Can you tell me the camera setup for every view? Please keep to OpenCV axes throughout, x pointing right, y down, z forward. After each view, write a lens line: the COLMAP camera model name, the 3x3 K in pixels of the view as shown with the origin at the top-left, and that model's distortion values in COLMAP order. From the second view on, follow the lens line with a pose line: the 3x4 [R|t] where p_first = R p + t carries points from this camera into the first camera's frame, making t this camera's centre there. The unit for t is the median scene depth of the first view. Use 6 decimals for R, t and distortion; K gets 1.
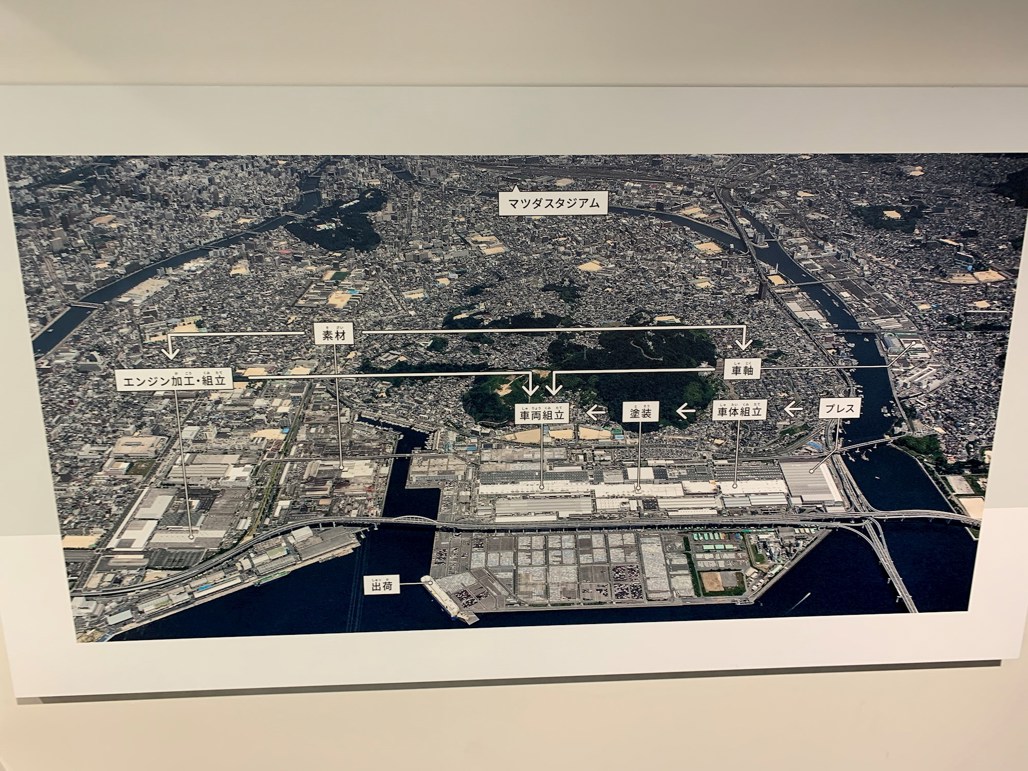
lens RADIAL K [[779.4, 0, 514.1], [0, 779.4, 387.2], [0, 0, 1]] dist [0.021703, -0.029012]
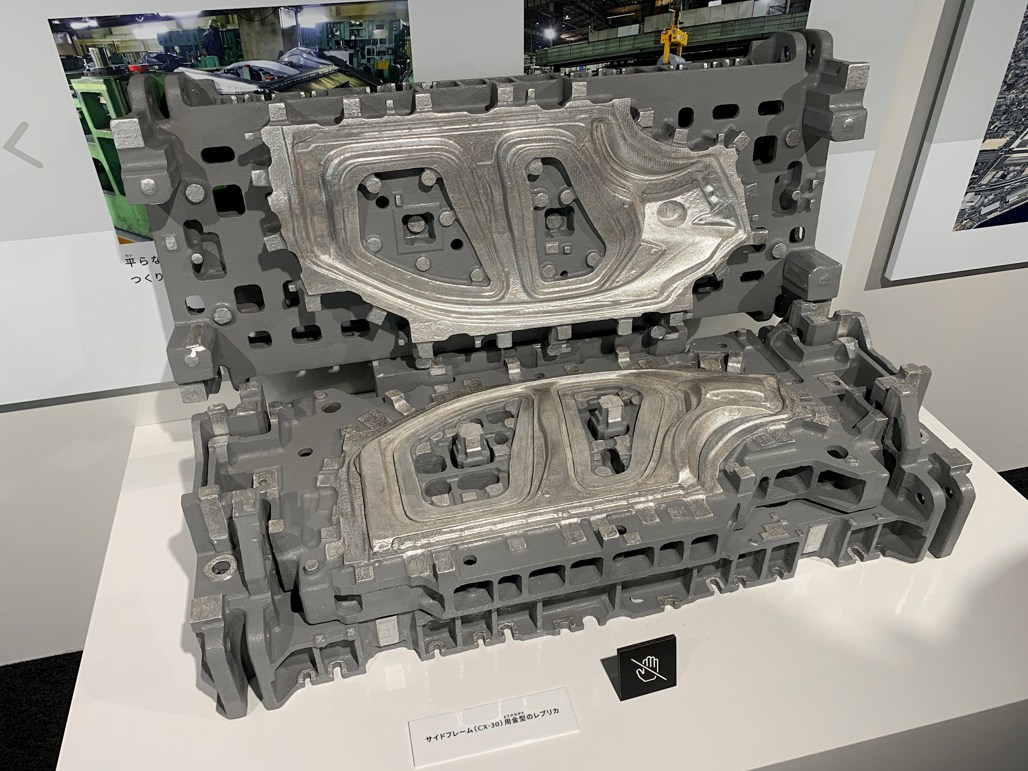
lens RADIAL K [[779.4, 0, 514.0], [0, 779.4, 384.0], [0, 0, 1]] dist [0.021703, -0.029012]
pose [[0.979108, -0.111476, 0.170063, -1.531962], [0.041486, 0.928256, 0.369622, 0.063704], [-0.199066, -0.354845, 0.913487, -0.091507]]
